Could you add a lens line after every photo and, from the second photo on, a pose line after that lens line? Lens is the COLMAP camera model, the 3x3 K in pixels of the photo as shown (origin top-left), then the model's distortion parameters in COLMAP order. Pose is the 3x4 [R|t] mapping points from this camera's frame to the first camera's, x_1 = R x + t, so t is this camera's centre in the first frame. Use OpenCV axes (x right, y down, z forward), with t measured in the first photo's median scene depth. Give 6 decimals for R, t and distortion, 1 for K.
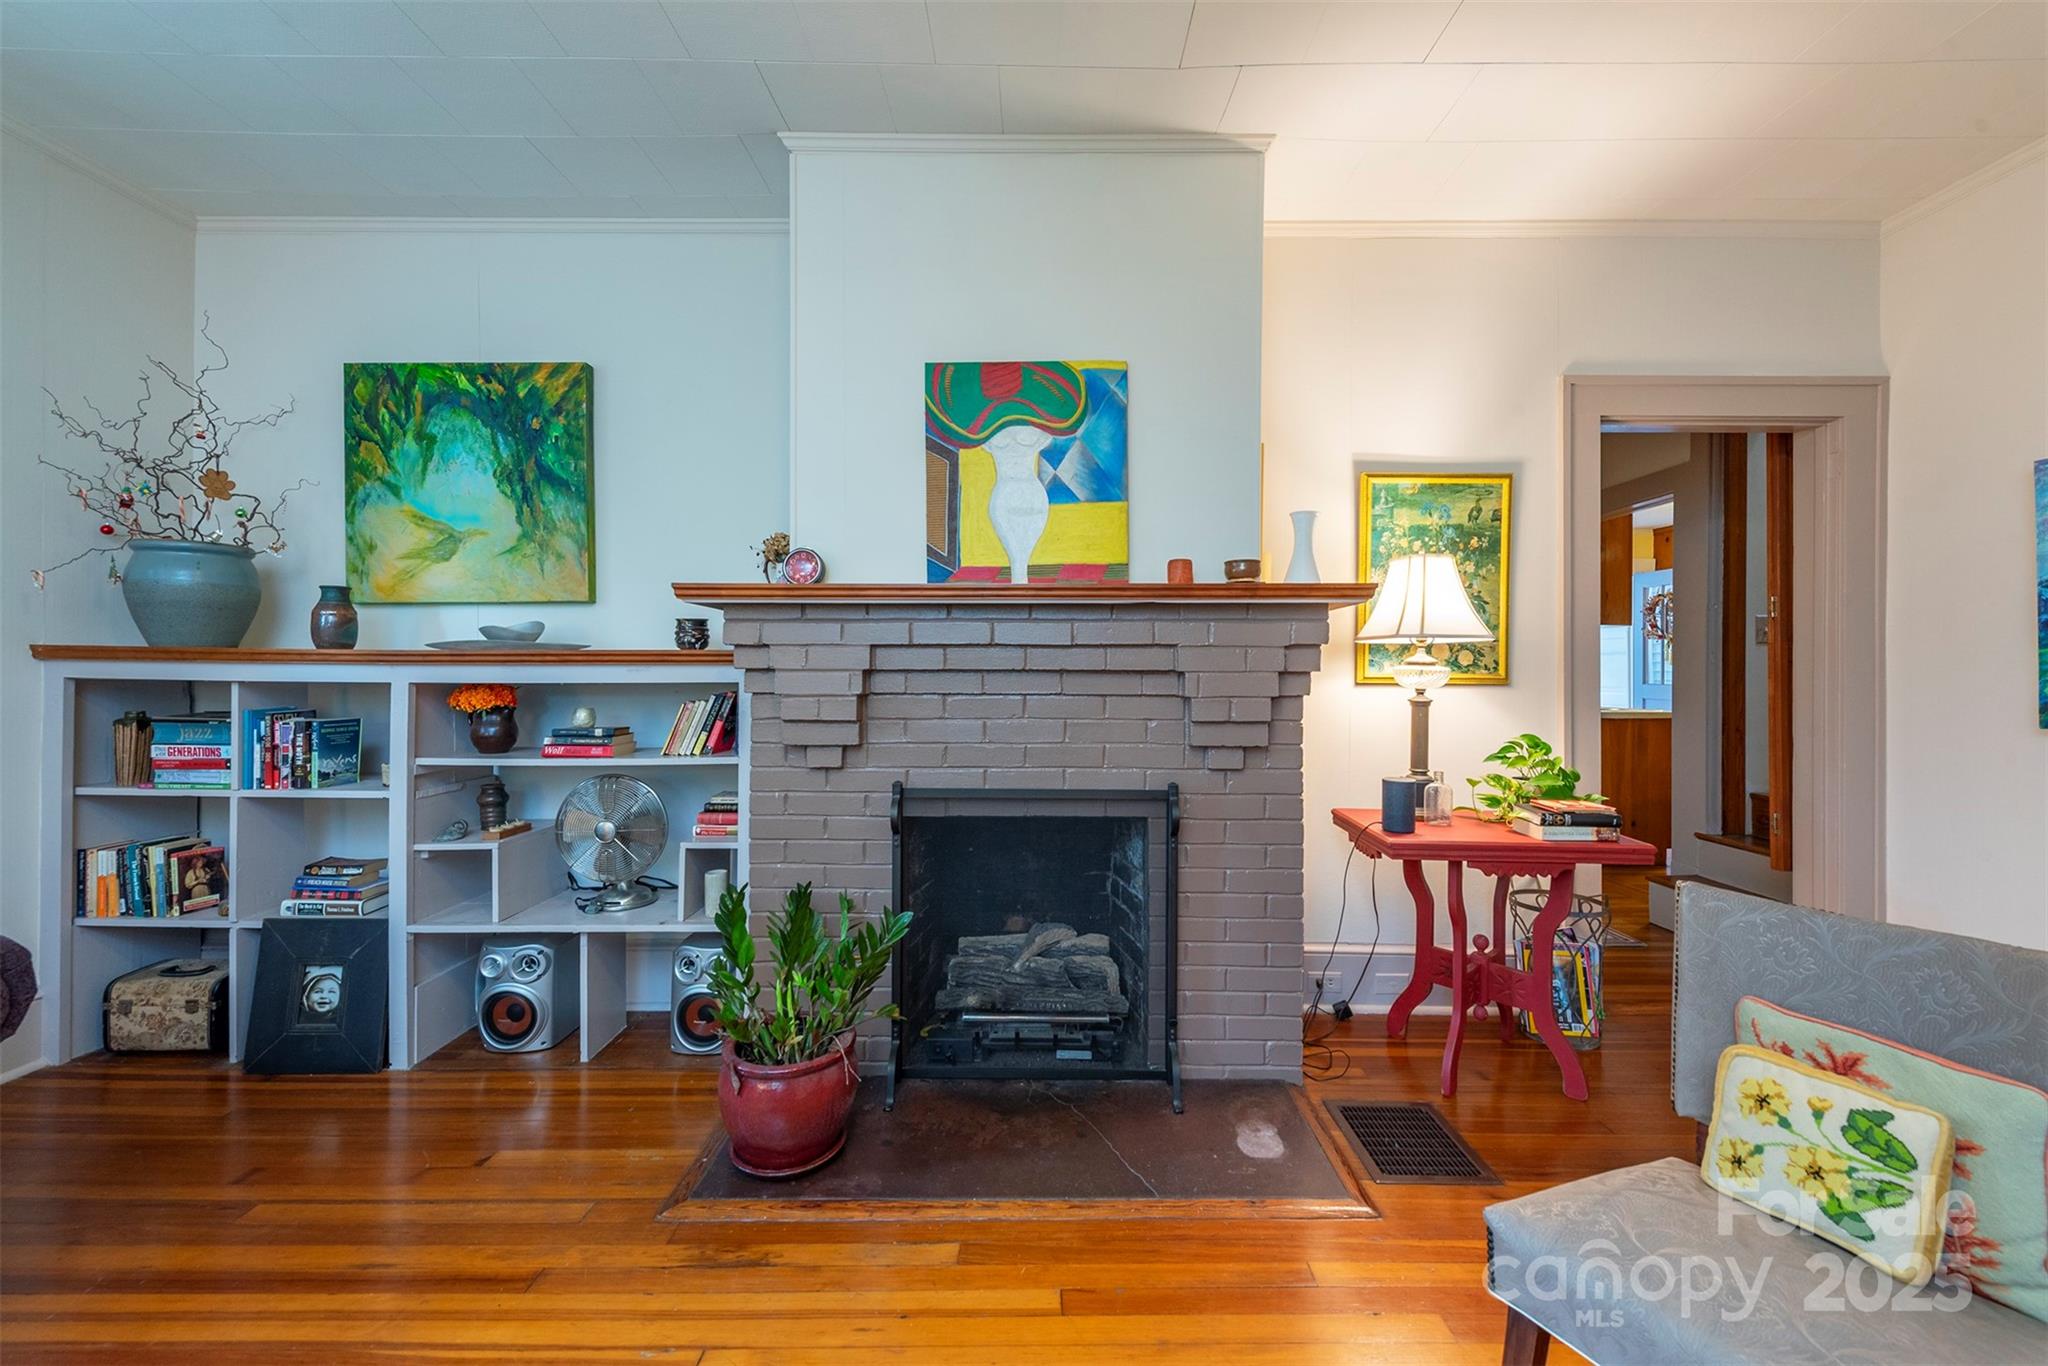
lens RADIAL K [[797.6, 0, 1026.4], [0, 797.6, 670.9], [0, 0, 1]] dist [0.010146, -0.001132]
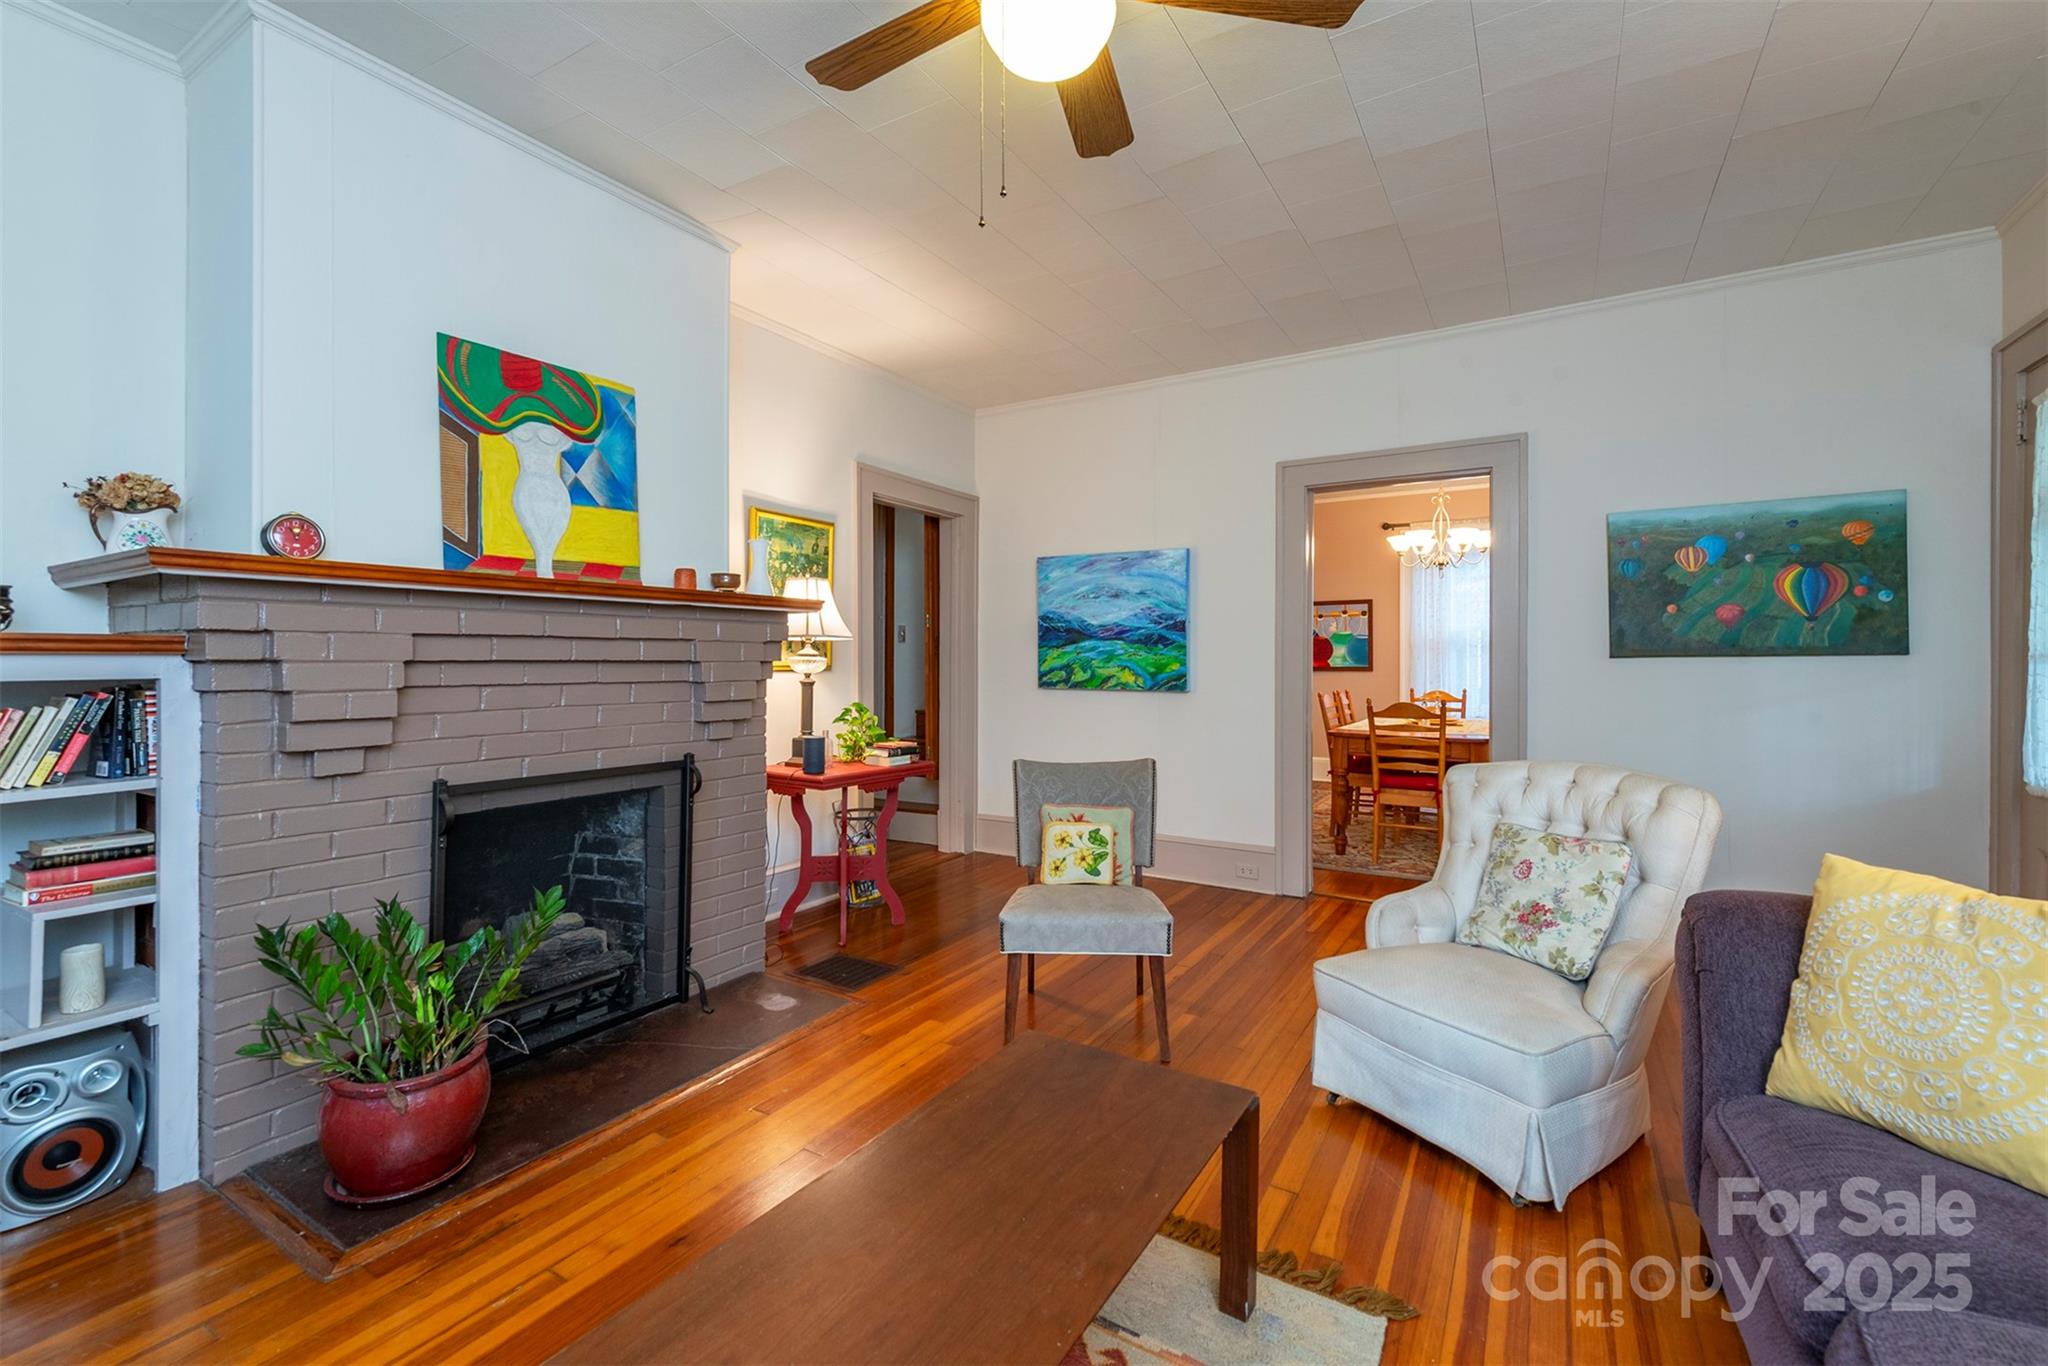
lens RADIAL K [[840.1, 0, 1021.7], [0, 840.1, 667.8], [0, 0, 1]] dist [0.002145, -0.000627]
pose [[0.530425, -0.010363, 0.847668, -0.603841], [0.004134, 0.999945, 0.009638, 0.000391], [-0.847722, -0.001608, 0.530439, -0.102428]]
